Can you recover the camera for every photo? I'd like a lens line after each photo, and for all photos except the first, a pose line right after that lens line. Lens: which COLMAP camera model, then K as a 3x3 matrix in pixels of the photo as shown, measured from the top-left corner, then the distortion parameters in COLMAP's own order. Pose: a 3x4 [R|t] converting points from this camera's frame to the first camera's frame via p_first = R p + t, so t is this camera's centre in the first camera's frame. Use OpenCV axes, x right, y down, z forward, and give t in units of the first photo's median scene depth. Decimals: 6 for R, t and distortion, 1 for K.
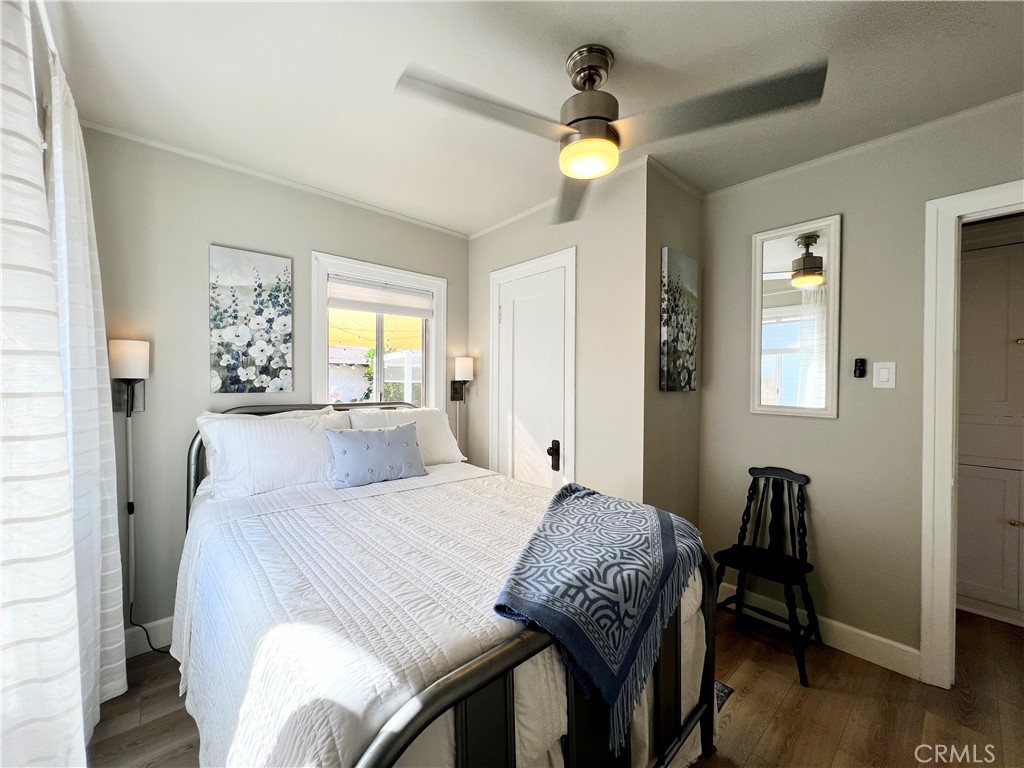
lens RADIAL K [[410.3, 0, 510.3], [0, 410.3, 384.4], [0, 0, 1]] dist [-0.002562, 0.000186]
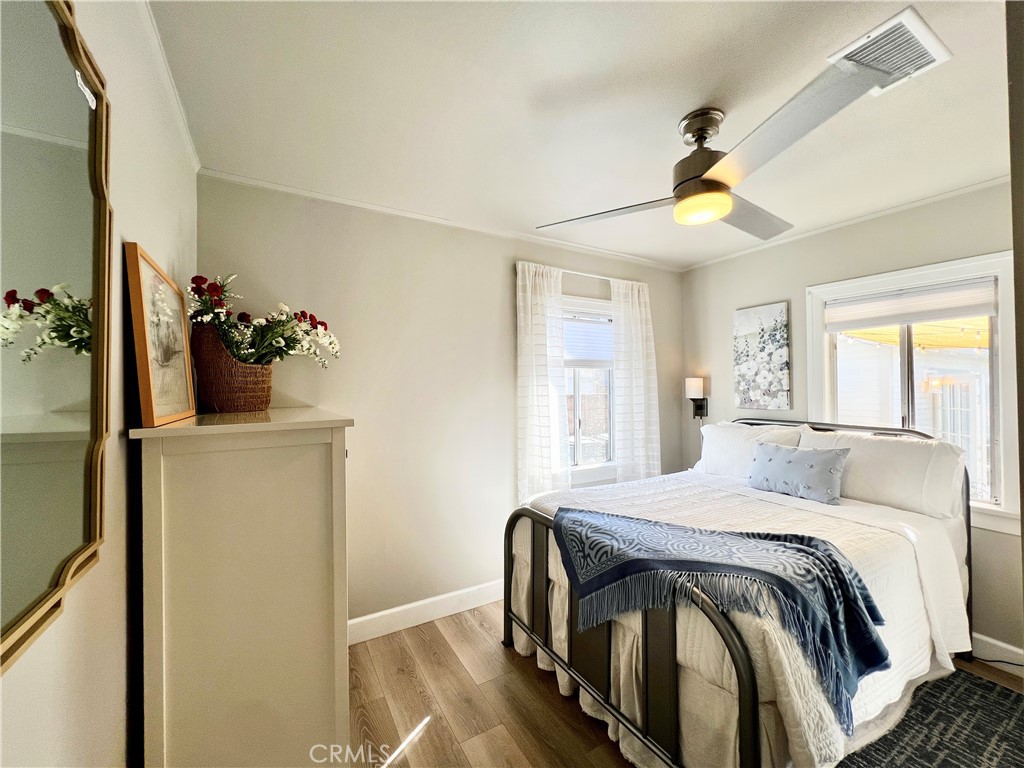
lens RADIAL K [[411.6, 0, 510.1], [0, 411.6, 385.3], [0, 0, 1]] dist [-0.000471, 0.000022]
pose [[-0.206292, -0.010879, -0.978430, 0.904188], [-0.003611, 0.999940, -0.010356, -0.042501], [0.978484, 0.001397, -0.206319, 0.481558]]
